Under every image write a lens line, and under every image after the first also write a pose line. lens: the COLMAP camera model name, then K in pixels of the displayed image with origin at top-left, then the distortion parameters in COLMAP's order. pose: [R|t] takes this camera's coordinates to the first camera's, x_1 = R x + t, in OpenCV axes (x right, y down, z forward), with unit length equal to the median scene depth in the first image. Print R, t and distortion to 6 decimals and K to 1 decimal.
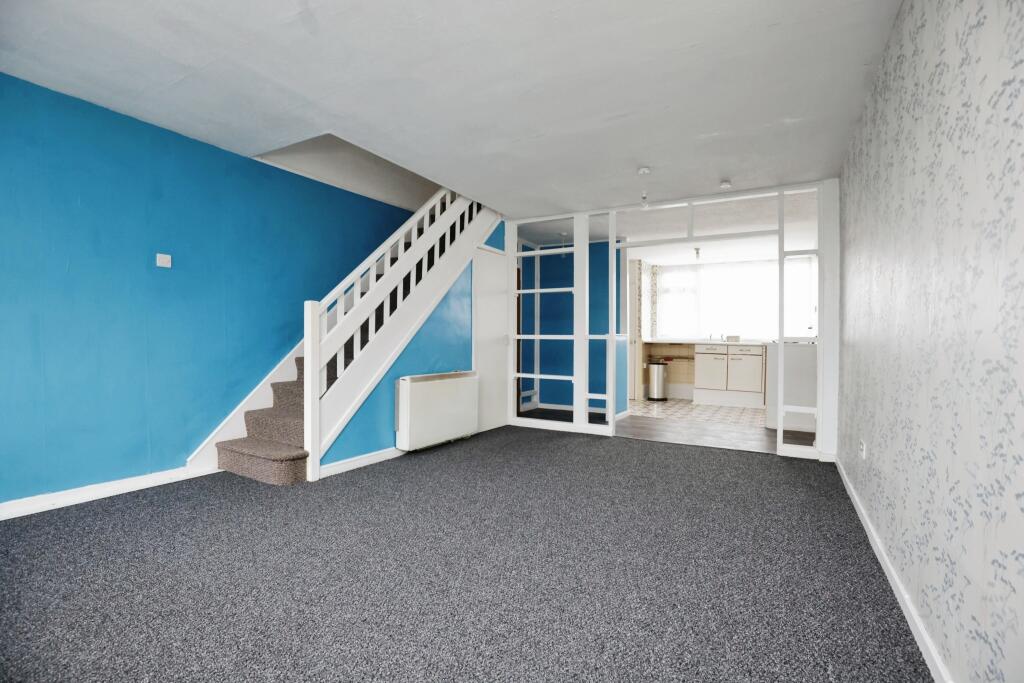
lens RADIAL K [[472.9, 0, 512.0], [0, 472.9, 341.5], [0, 0, 1]] dist [-0.026734, -0.000120]
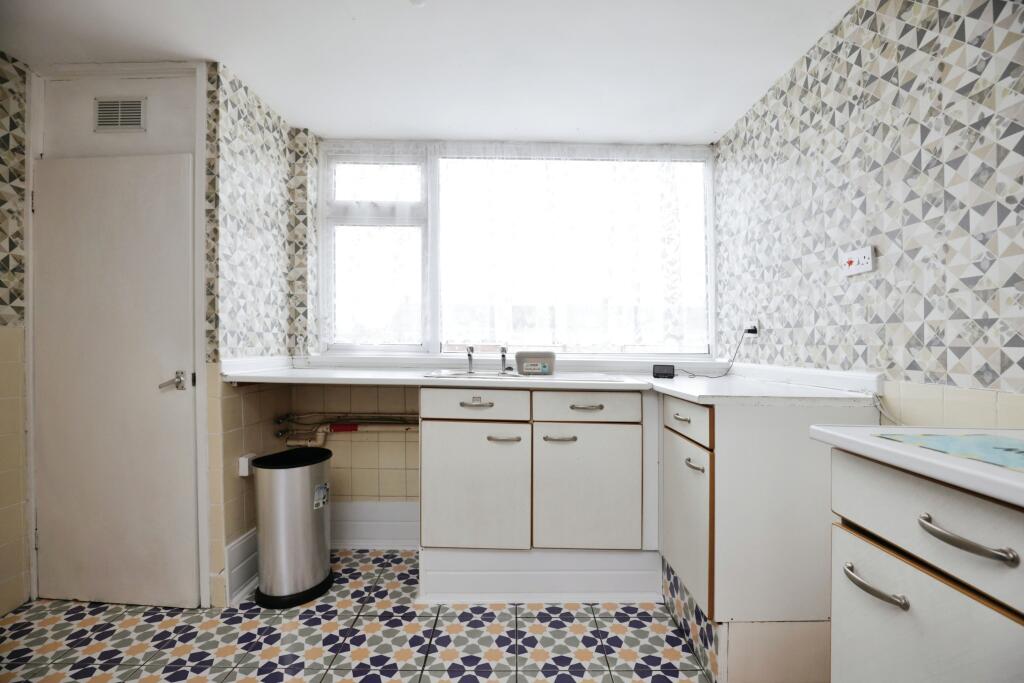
lens RADIAL K [[479.5, 0, 512.0], [0, 479.5, 341.5], [0, 0, 1]] dist [-0.035908, 0.008293]
pose [[0.866598, -0.011940, 0.498864, 0.283163], [0.012561, 0.999919, 0.002112, -0.018997], [-0.498849, 0.004437, 0.866678, 0.698239]]
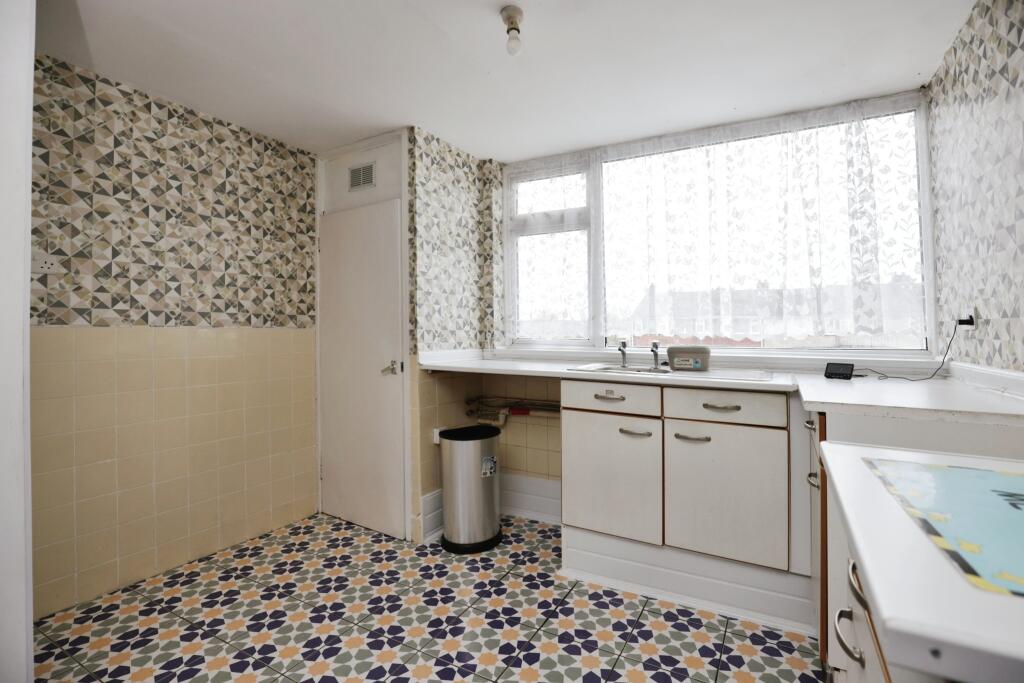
lens RADIAL K [[477.5, 0, 514.8], [0, 477.5, 325.1], [0, 0, 1]] dist [-0.031751, 0.007698]
pose [[0.999705, -0.020872, 0.012455, 0.338469], [0.021129, 0.999559, -0.020860, -0.021317], [-0.012014, 0.021117, 0.999705, 0.660512]]
